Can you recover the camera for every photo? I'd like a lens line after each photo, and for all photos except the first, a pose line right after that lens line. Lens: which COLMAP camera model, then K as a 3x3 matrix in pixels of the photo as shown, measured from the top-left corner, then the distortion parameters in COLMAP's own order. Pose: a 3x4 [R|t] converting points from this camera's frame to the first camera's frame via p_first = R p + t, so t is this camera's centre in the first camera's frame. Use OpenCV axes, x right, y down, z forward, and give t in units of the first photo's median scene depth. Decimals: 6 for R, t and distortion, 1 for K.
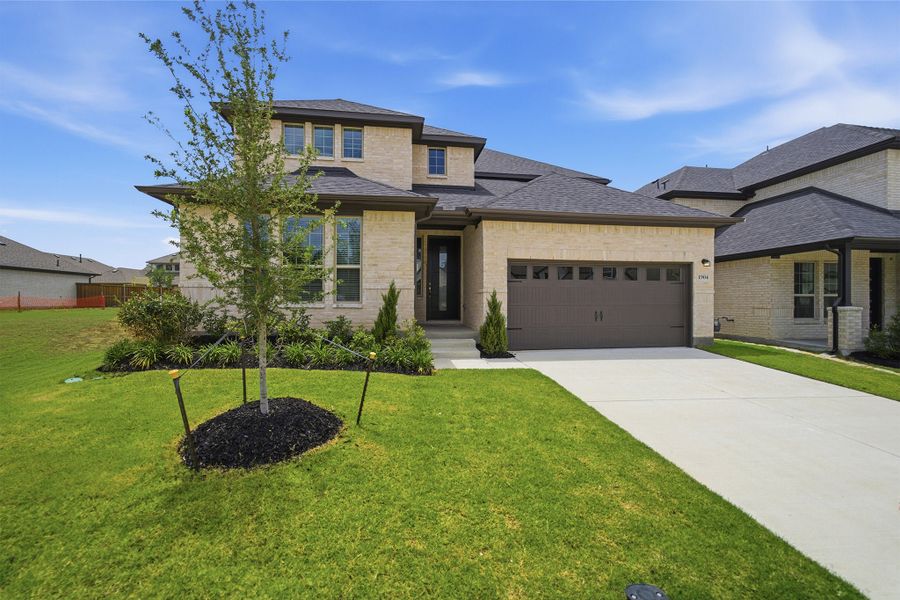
lens RADIAL K [[377.1, 0, 447.8], [0, 377.1, 300.7], [0, 0, 1]] dist [-0.008175, 0.002610]
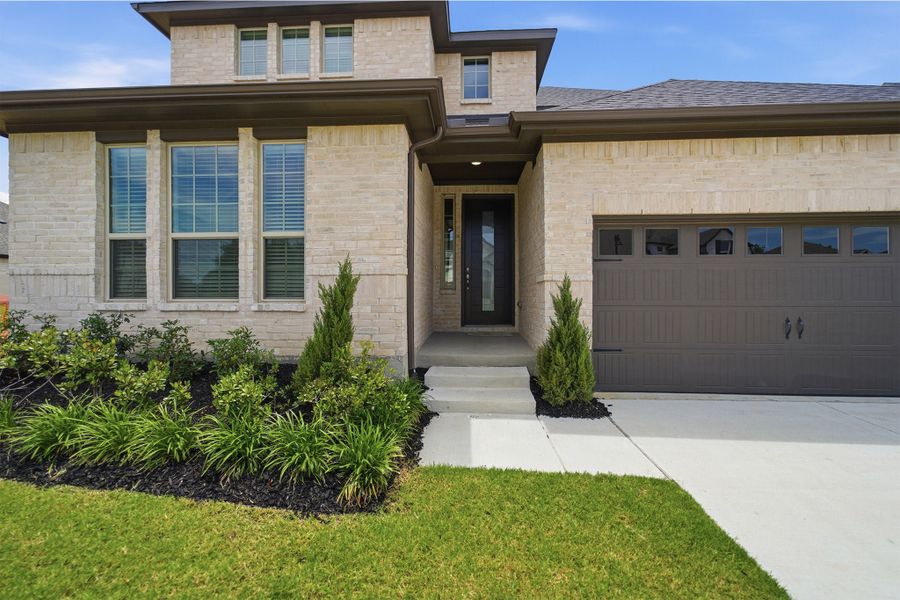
lens RADIAL K [[377.1, 0, 451.4], [0, 377.1, 296.4], [0, 0, 1]] dist [-0.008175, 0.002610]
pose [[0.981841, 0.001309, -0.189701, 0.065999], [0.000172, 0.999970, 0.007788, -0.005511], [0.189706, -0.007680, 0.981811, 0.460583]]
